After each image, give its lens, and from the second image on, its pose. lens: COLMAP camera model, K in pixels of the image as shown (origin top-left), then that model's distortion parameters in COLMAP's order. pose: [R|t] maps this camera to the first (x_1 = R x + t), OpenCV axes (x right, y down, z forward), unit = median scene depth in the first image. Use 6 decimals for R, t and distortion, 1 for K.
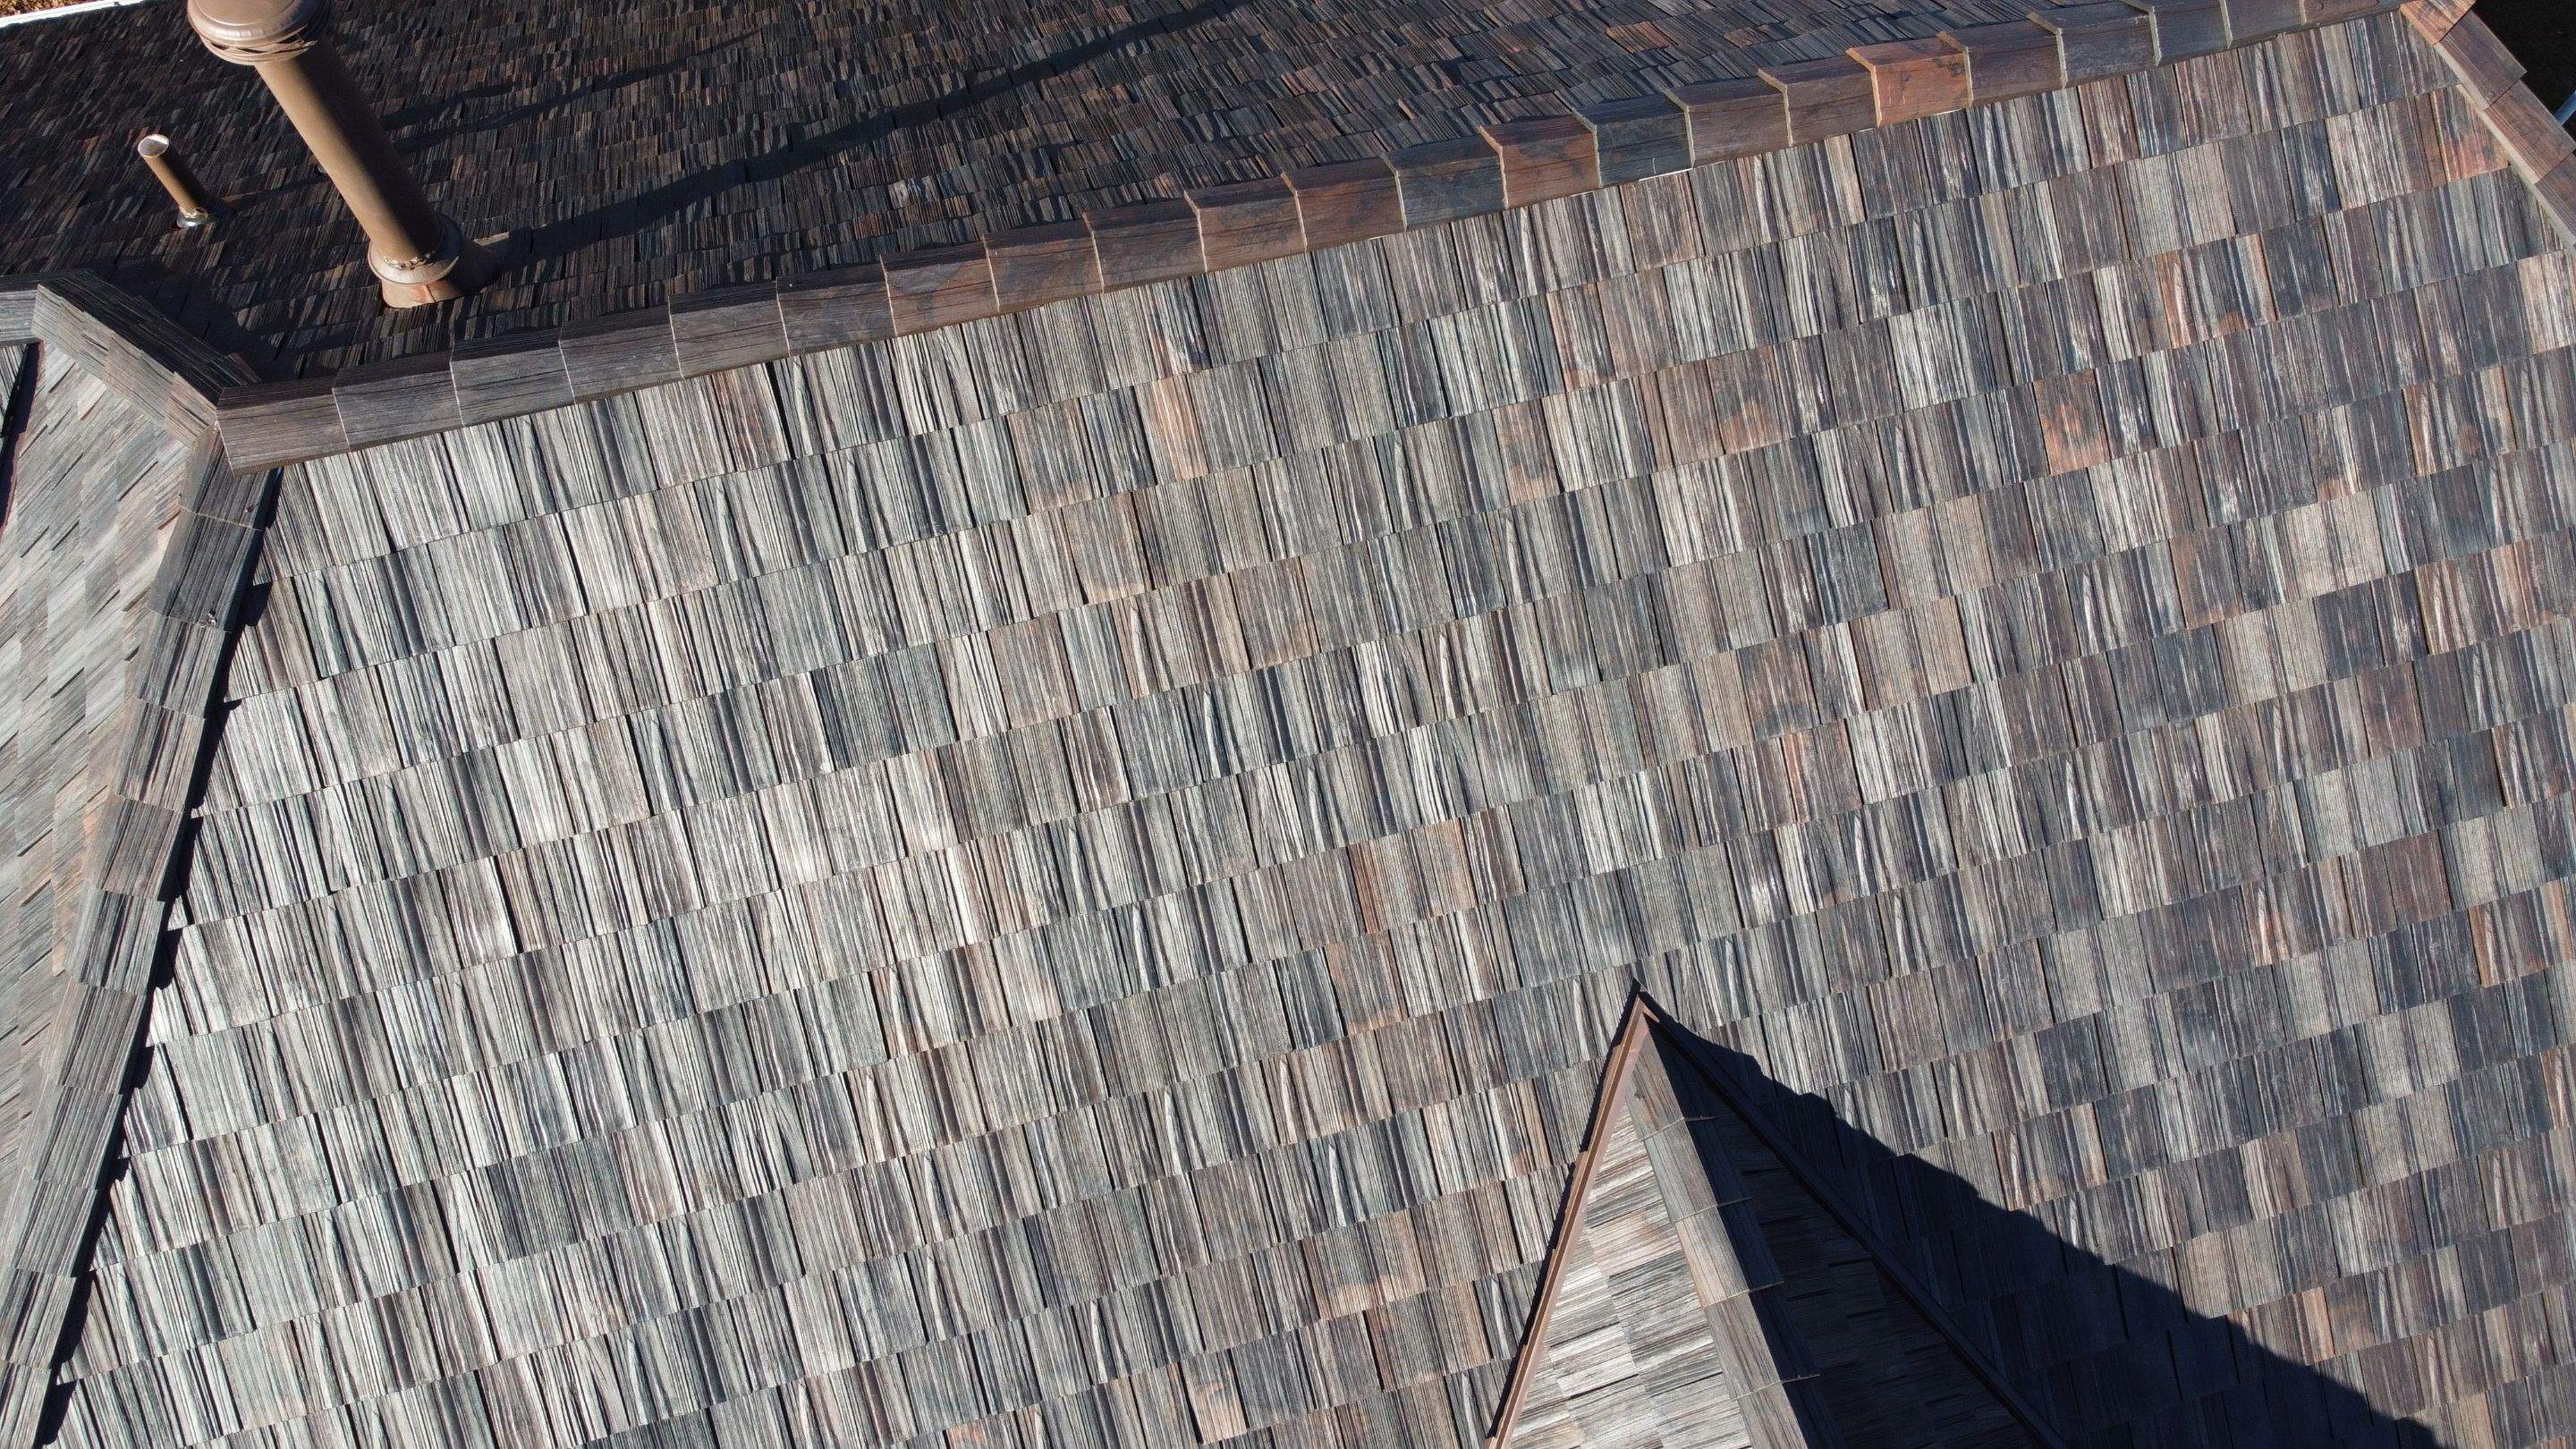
lens RADIAL K [[1934.7, 0, 1288.0], [0, 1934.7, 724.5], [0, 0, 1]] dist [-0.001334, -0.001497]
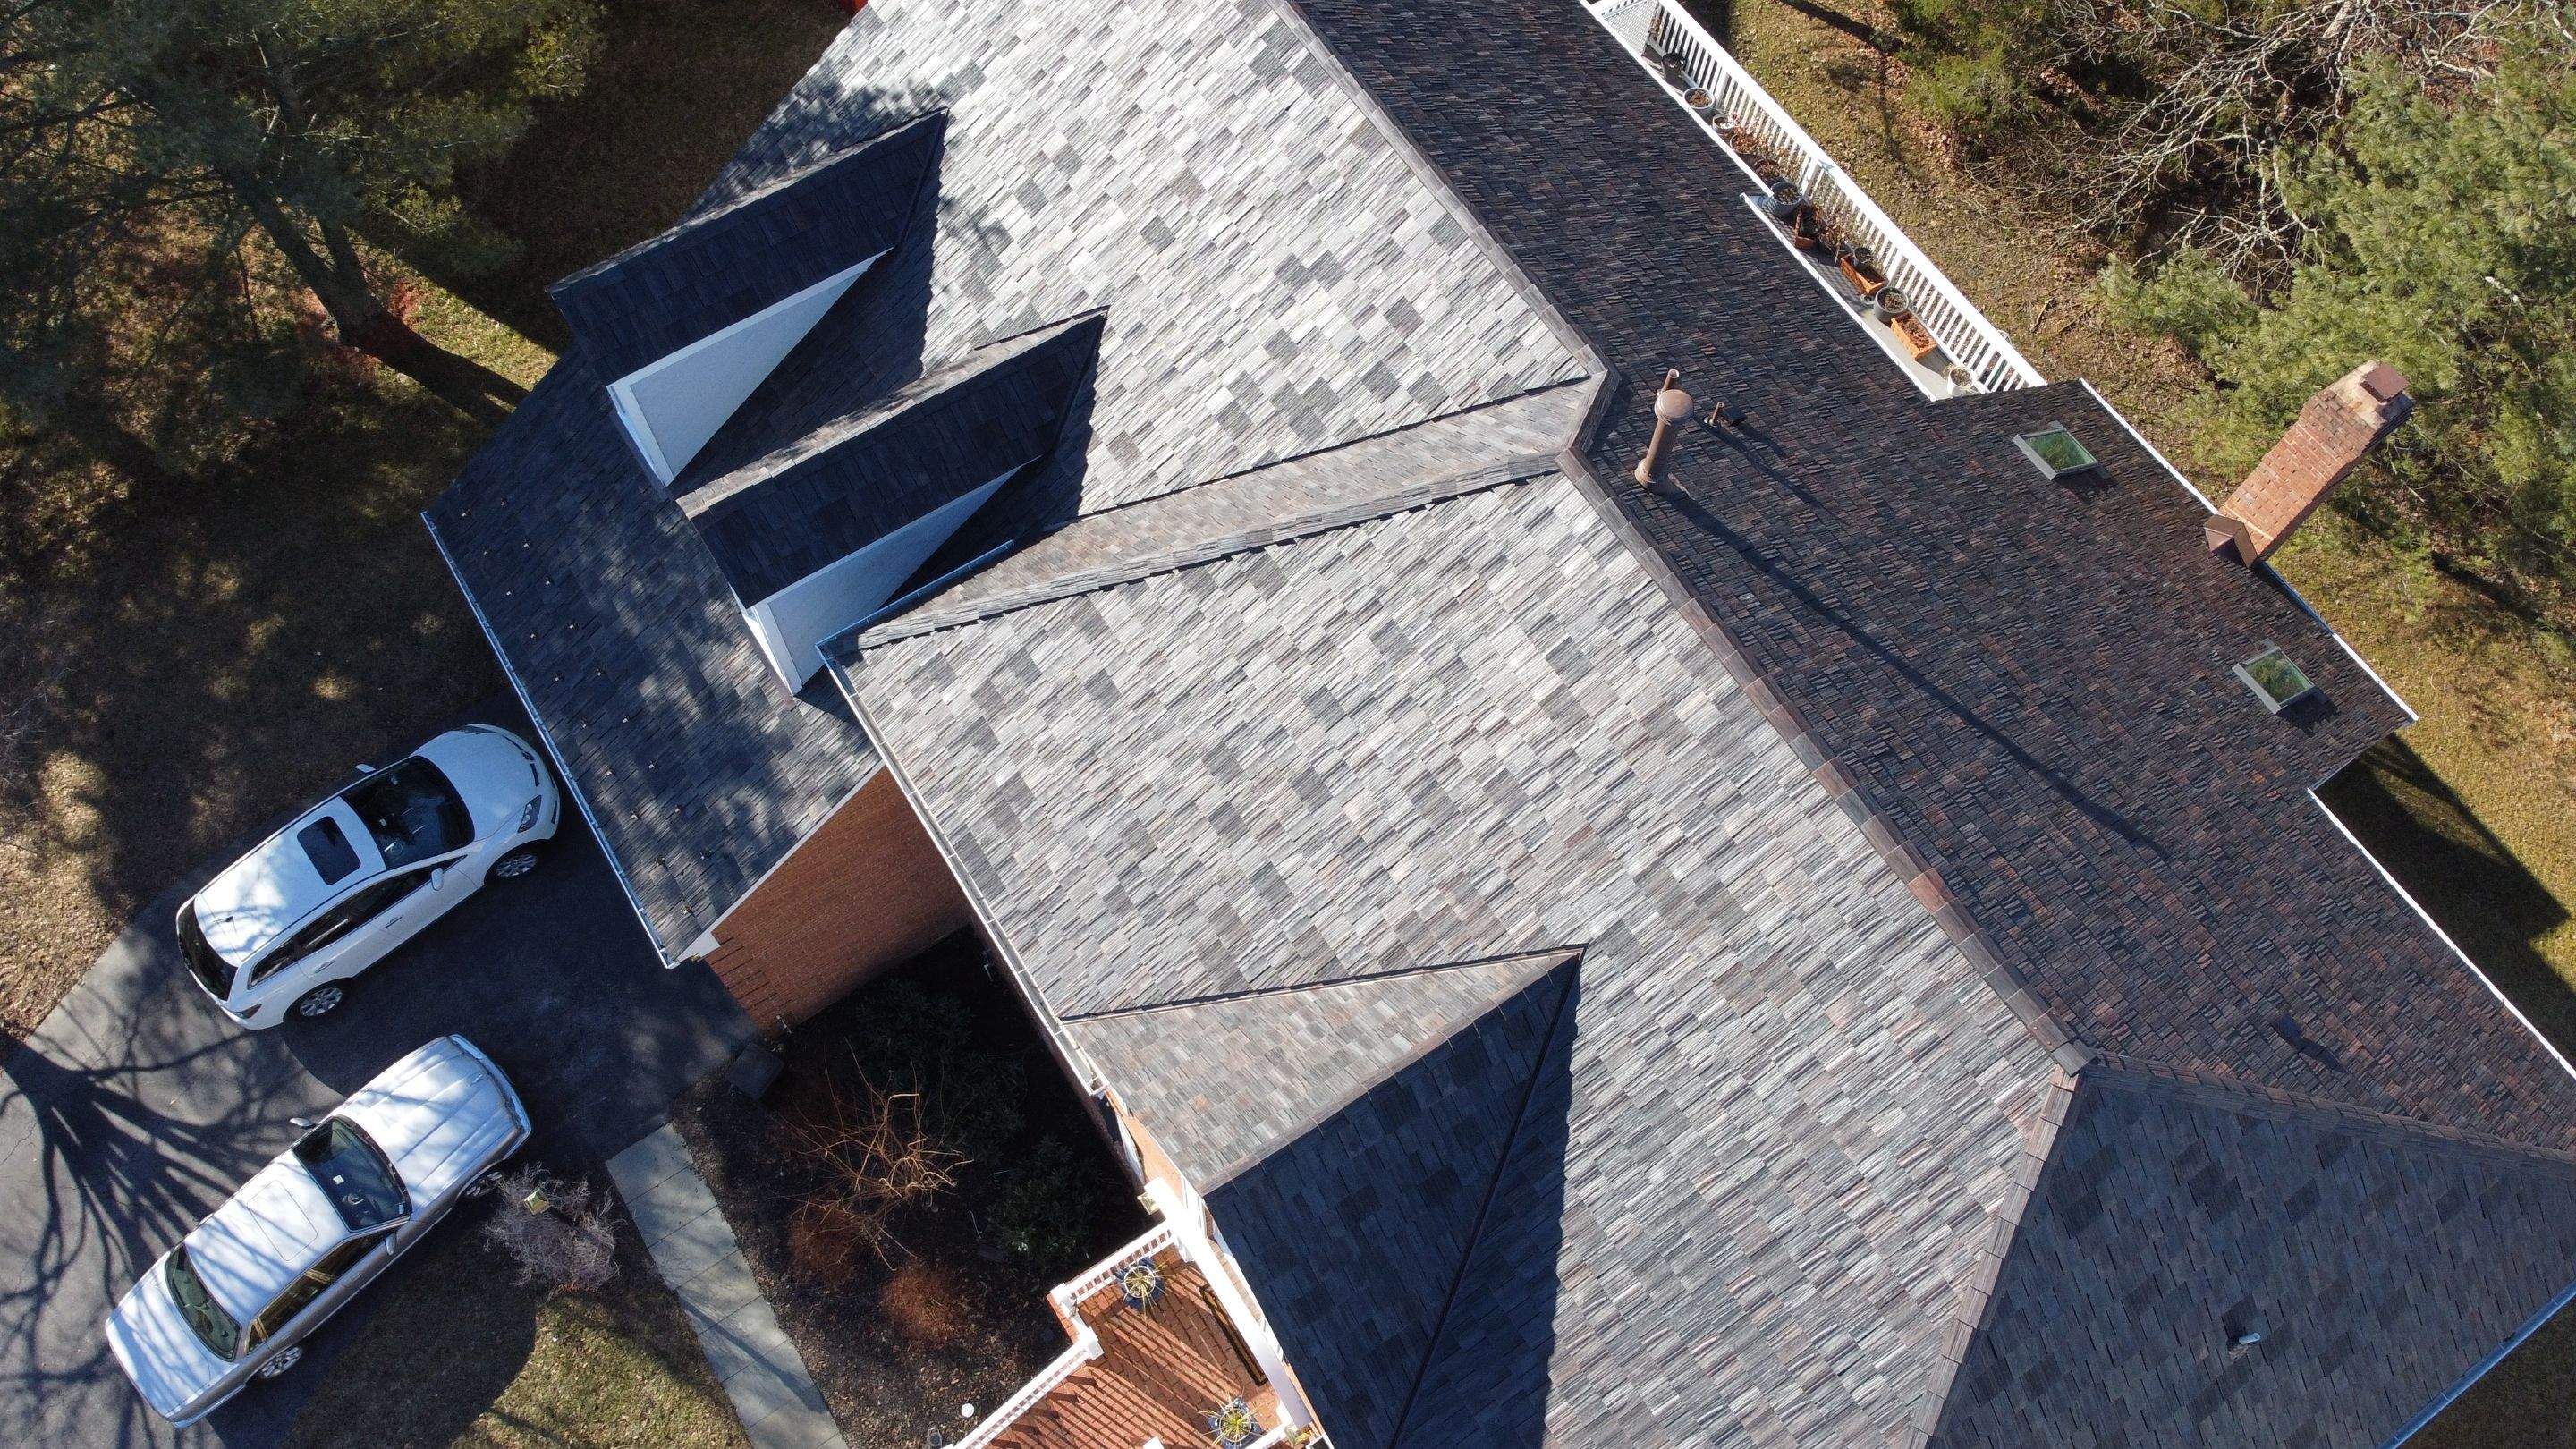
lens RADIAL K [[1934.7, 0, 1288.0], [0, 1934.7, 724.5], [0, 0, 1]] dist [-0.001334, -0.001497]
pose [[0.300423, 0.858099, -0.416428, 1.004508], [-0.874023, 0.422470, 0.240005, -0.310979], [0.381877, 0.291865, 0.876918, -1.801528]]
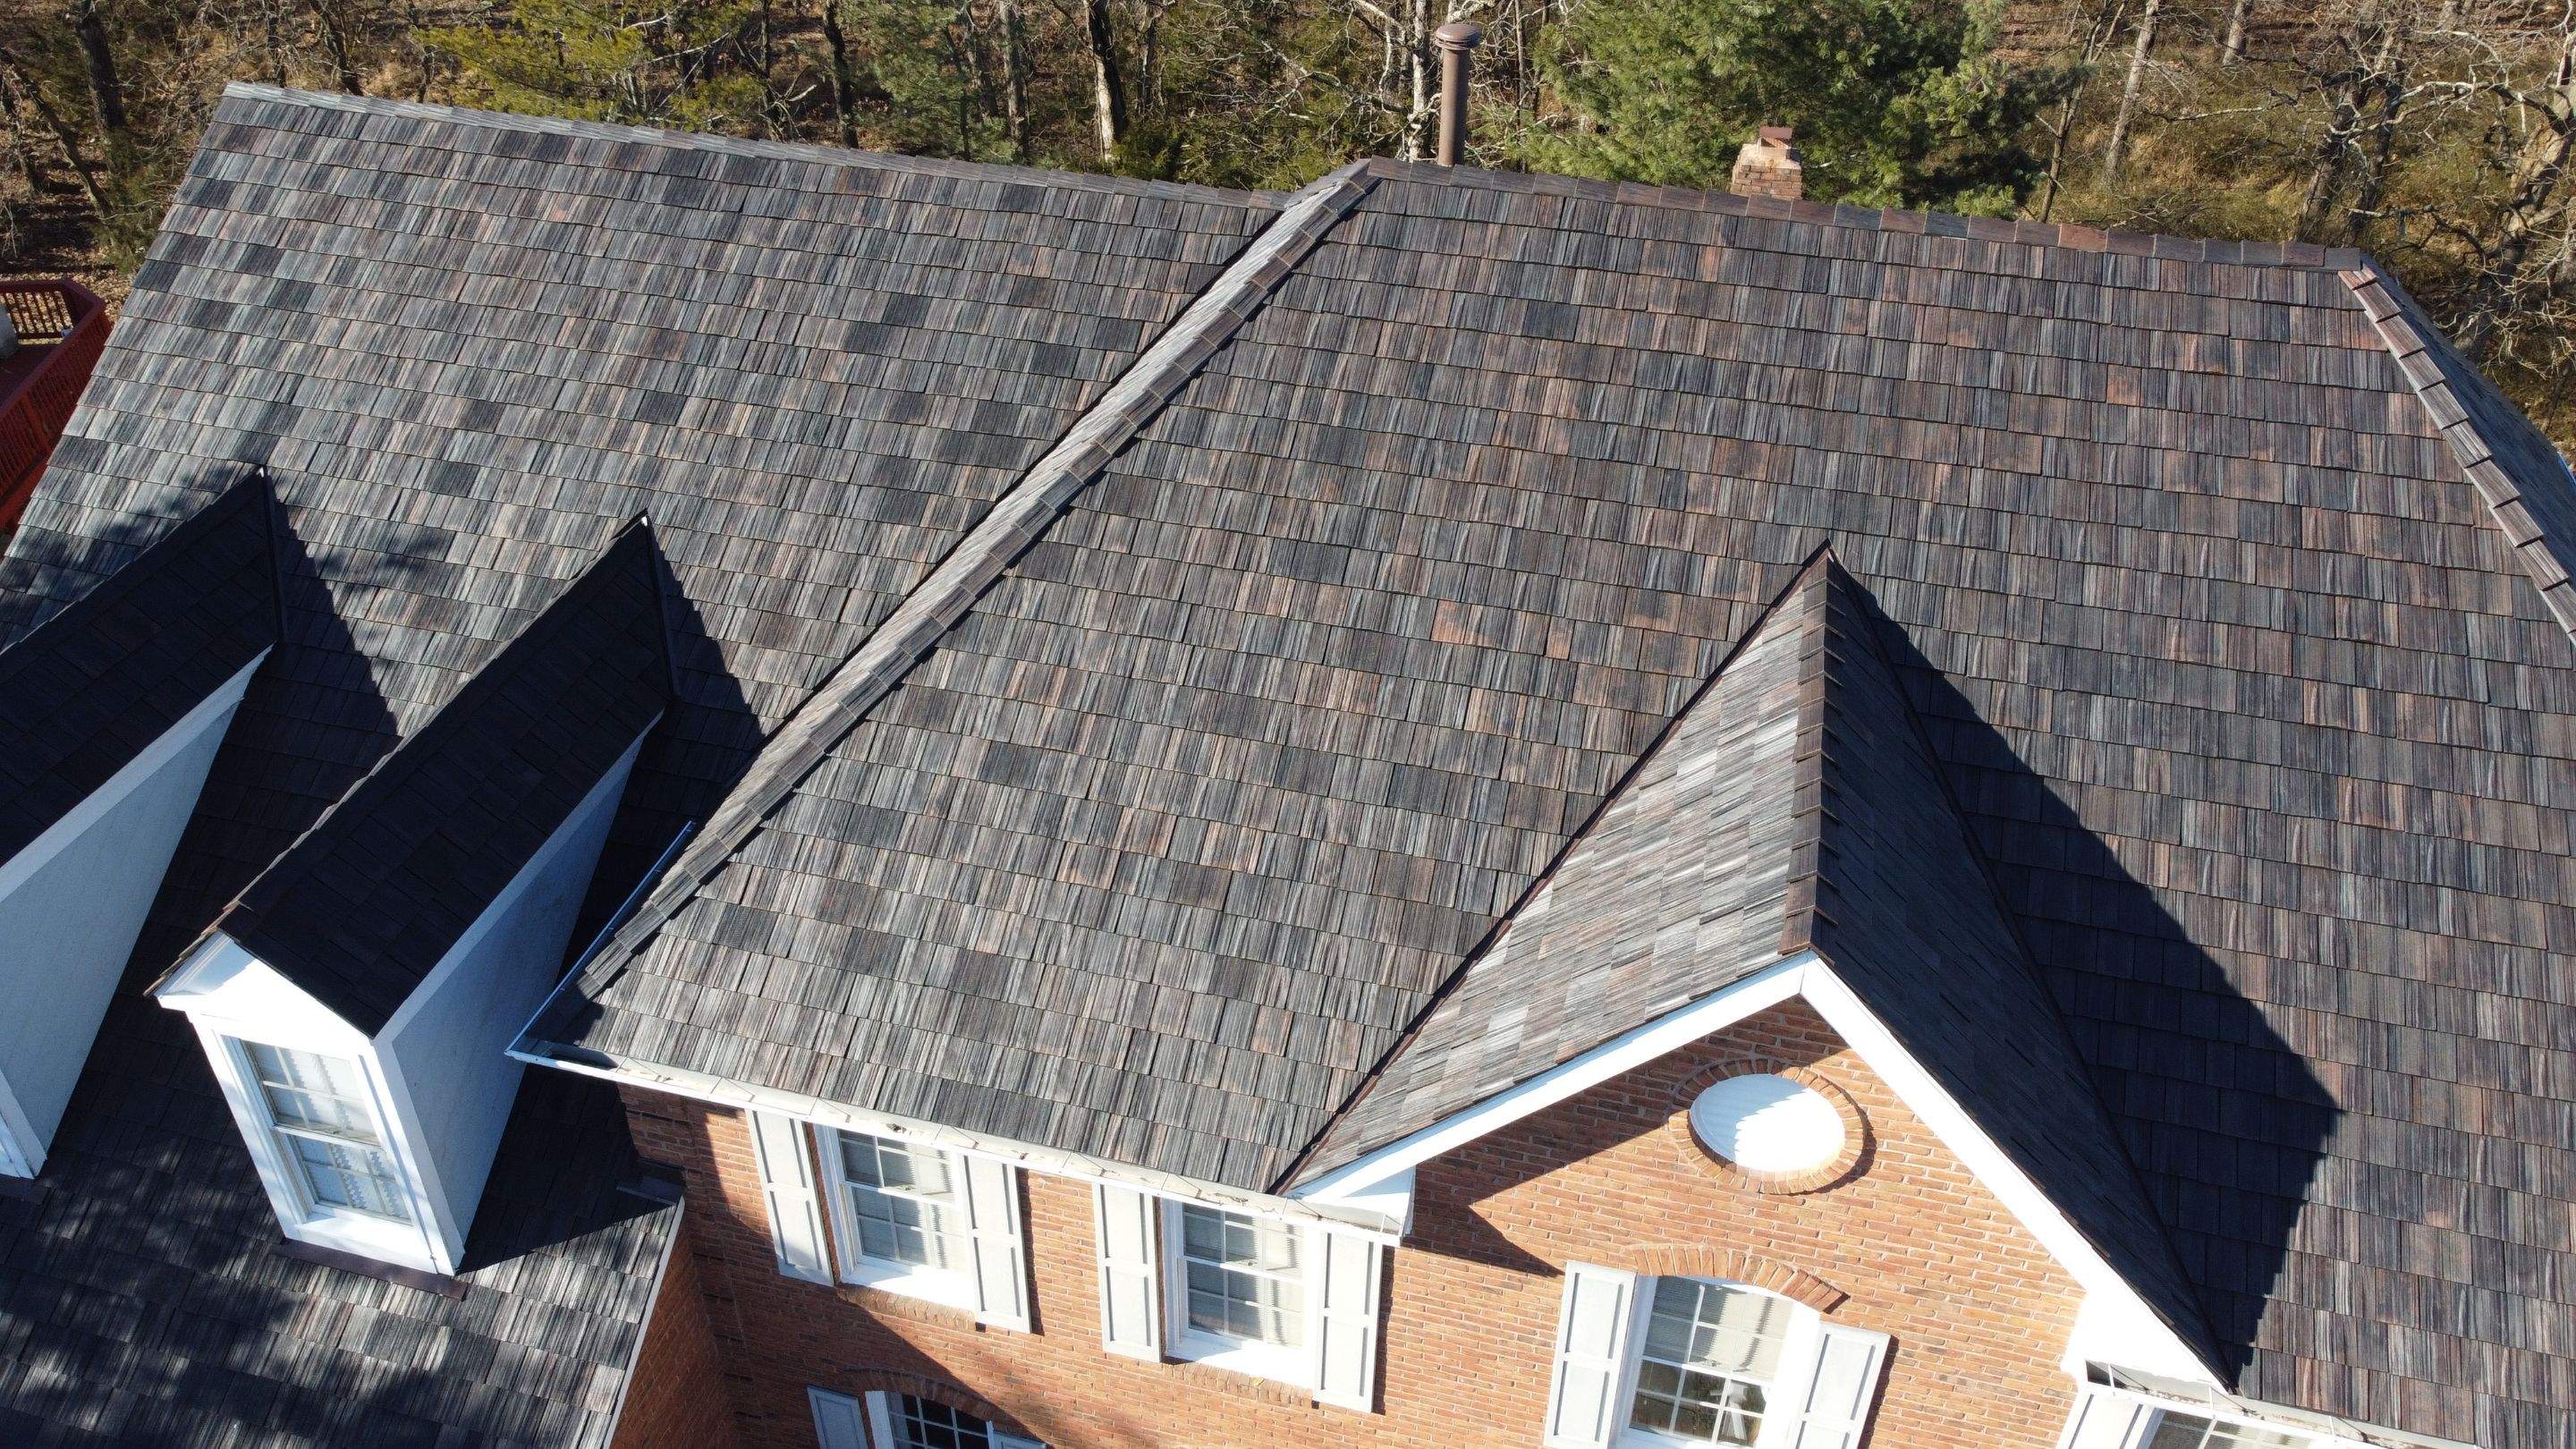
lens RADIAL K [[1934.7, 0, 1288.0], [0, 1934.7, 724.5], [0, 0, 1]] dist [-0.001334, -0.001497]
pose [[0.868008, 0.287399, -0.404925, 0.617883], [-0.450462, 0.798865, -0.398621, 1.483035], [0.208916, 0.528410, 0.822883, -0.770355]]
